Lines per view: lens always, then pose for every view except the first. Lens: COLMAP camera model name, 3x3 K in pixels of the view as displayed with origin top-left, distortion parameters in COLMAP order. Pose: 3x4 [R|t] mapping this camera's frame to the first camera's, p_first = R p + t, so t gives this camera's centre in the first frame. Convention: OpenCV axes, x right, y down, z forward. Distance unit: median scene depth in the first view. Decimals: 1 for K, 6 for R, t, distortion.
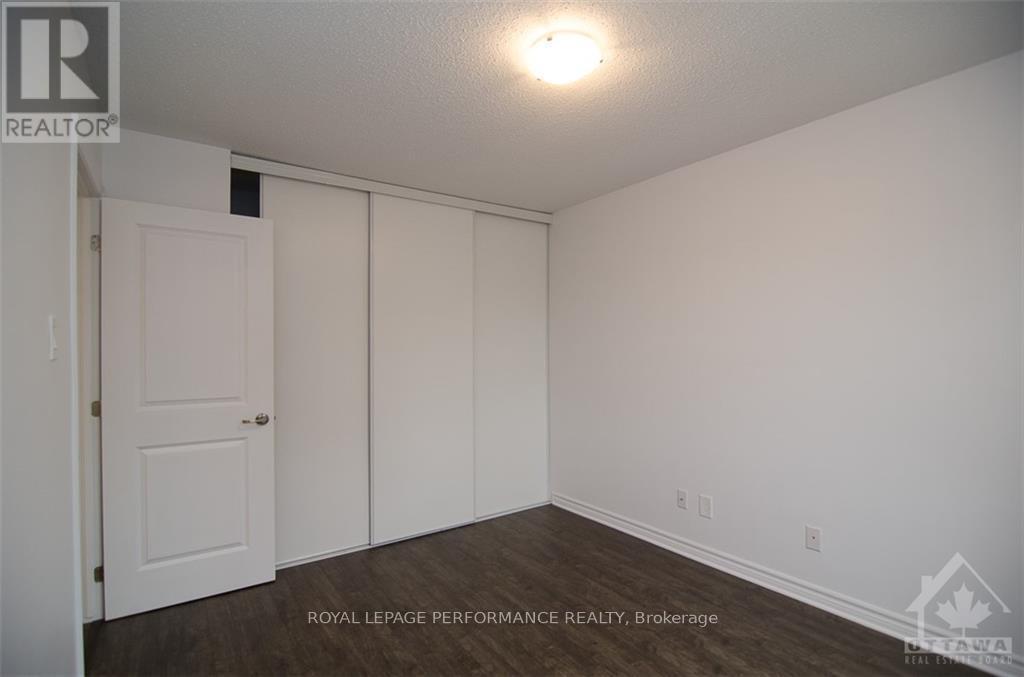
lens RADIAL K [[491.0, 0, 513.7], [0, 491.0, 350.7], [0, 0, 1]] dist [-0.002447, -0.012231]
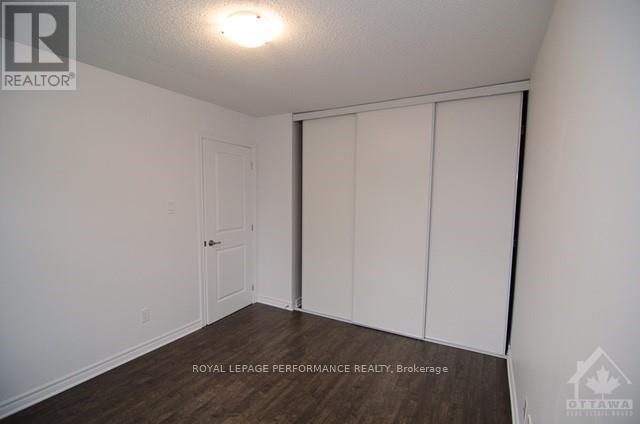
lens RADIAL K [[306.8, 0, 321.1], [0, 306.8, 219.6], [0, 0, 1]] dist [-0.002447, -0.012231]
pose [[0.426692, 0.086971, -0.900205, 0.694073], [-0.017474, 0.995972, 0.087941, -0.064600], [0.904228, -0.021793, 0.426493, 0.513428]]
